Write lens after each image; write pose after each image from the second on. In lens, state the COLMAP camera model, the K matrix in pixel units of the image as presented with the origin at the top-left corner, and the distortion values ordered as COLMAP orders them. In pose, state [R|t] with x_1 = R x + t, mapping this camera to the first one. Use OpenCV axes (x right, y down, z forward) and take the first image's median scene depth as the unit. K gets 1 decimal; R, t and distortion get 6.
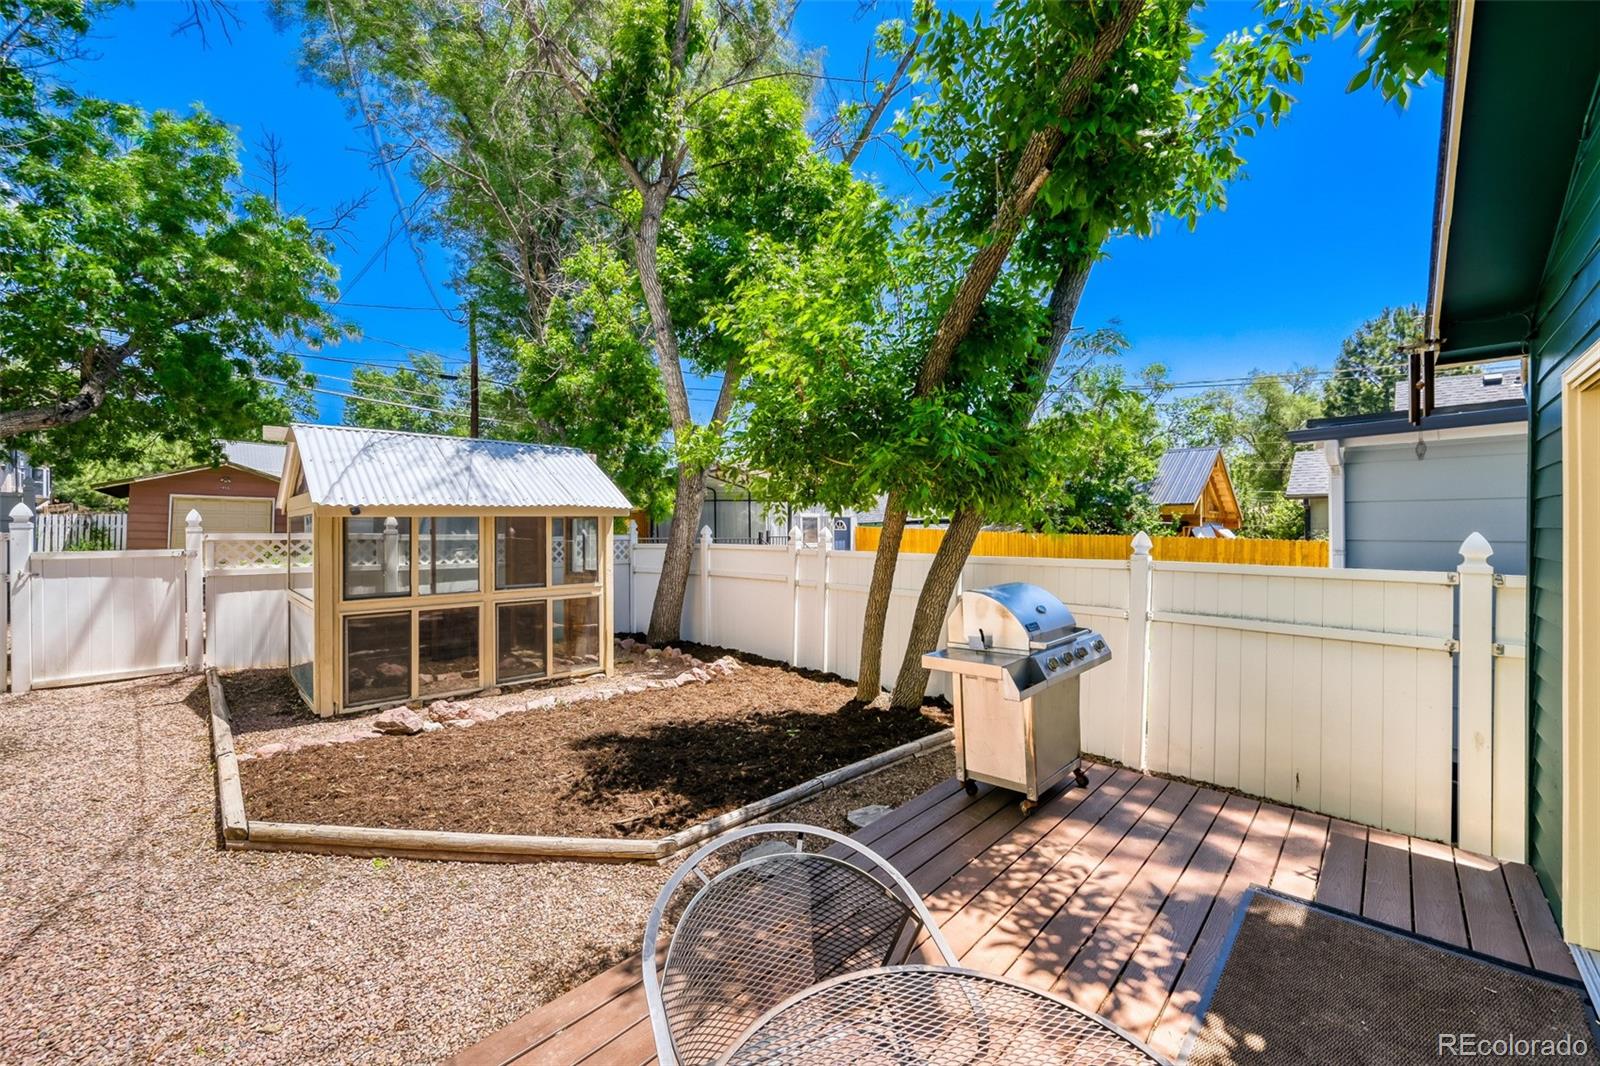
lens RADIAL K [[628.9, 0, 804.9], [0, 628.9, 531.0], [0, 0, 1]] dist [0.000039, -0.000003]
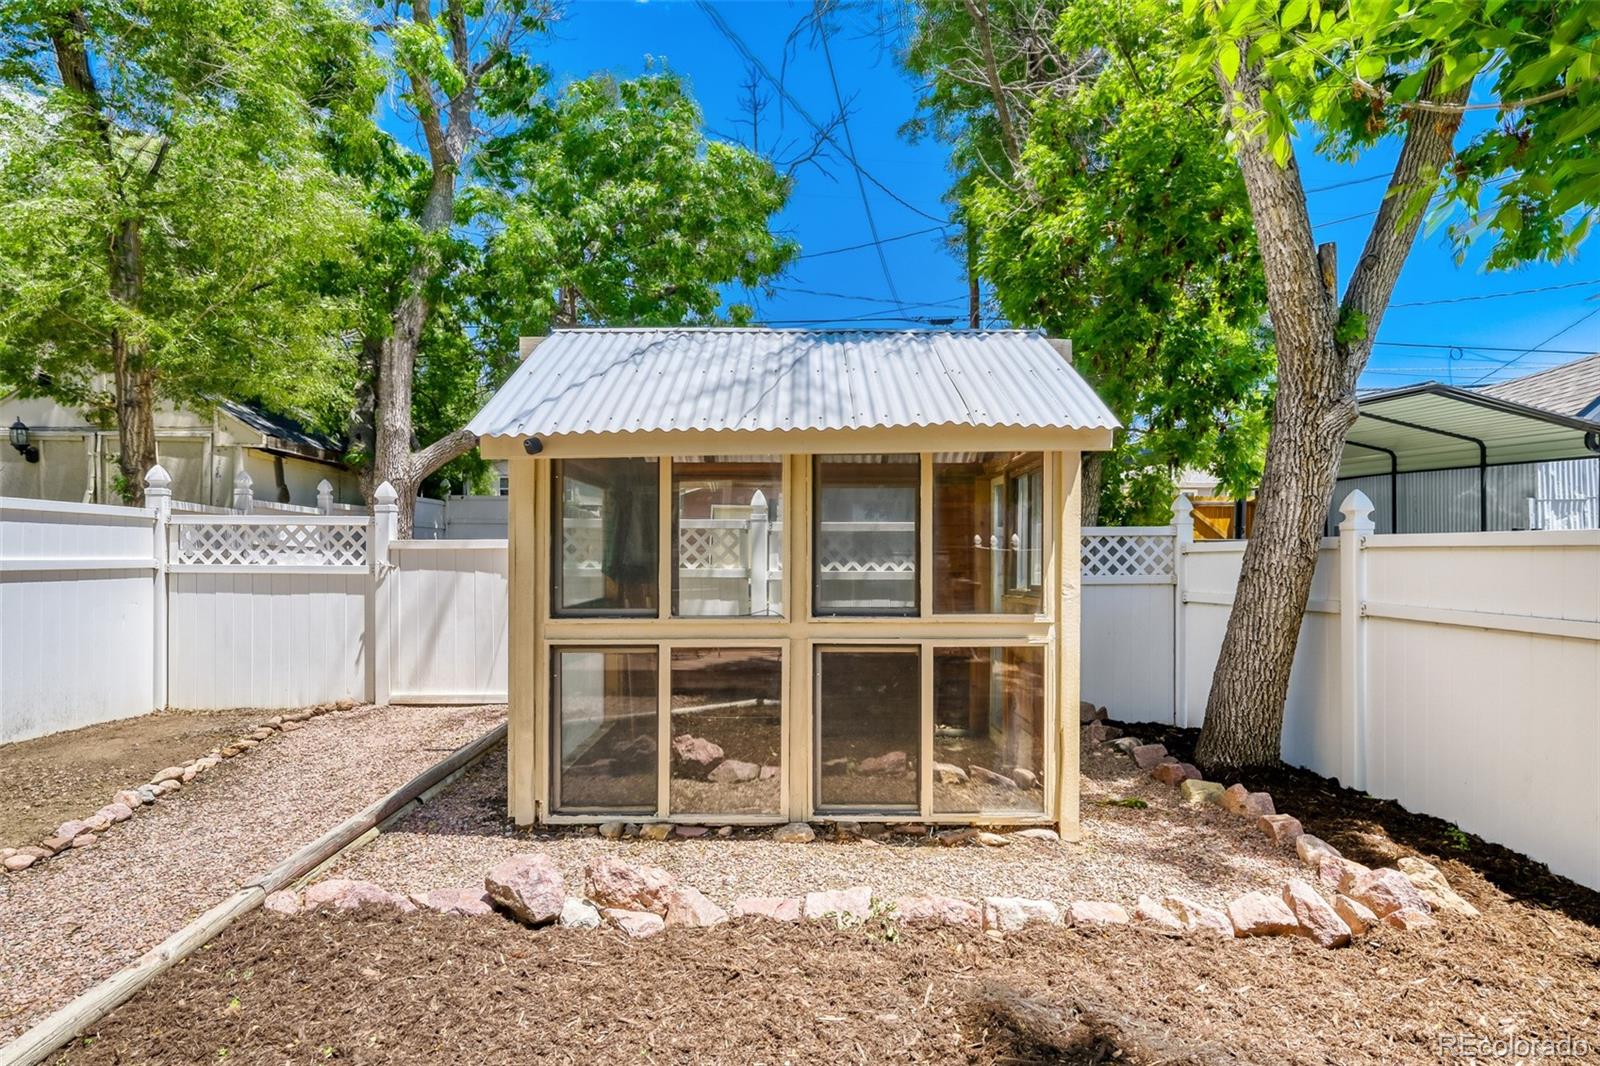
lens RADIAL K [[830.5, 0, 808.1], [0, 830.5, 555.1], [0, 0, 1]] dist [0.001647, 0.000707]
pose [[0.723555, 0.003888, -0.690256, -0.056797], [-0.003442, 0.999992, 0.002025, 0.042094], [0.690258, 0.000911, 0.723563, 0.488897]]
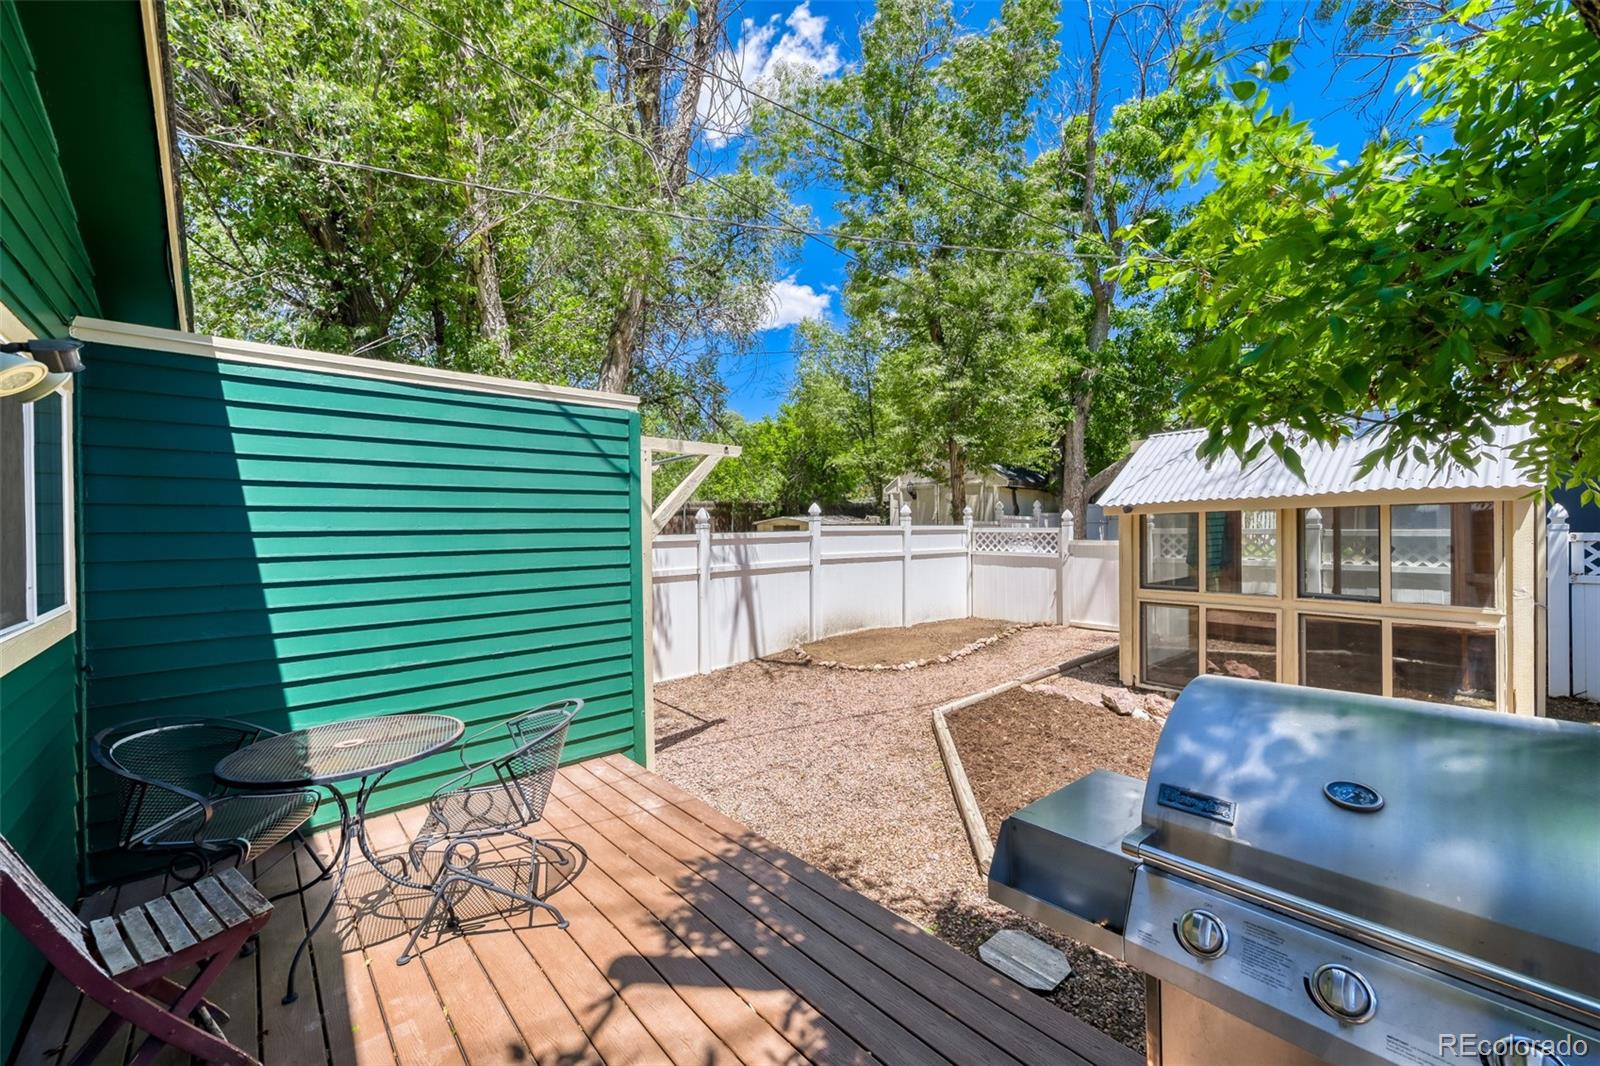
lens RADIAL K [[628.9, 0, 804.9], [0, 628.9, 531.0], [0, 0, 1]] dist [0.000039, -0.000003]
pose [[-0.067113, 0.006348, -0.997725, 0.340354], [0.005674, 0.999966, 0.005981, -0.002024], [0.997729, -0.005260, -0.067147, 0.365617]]
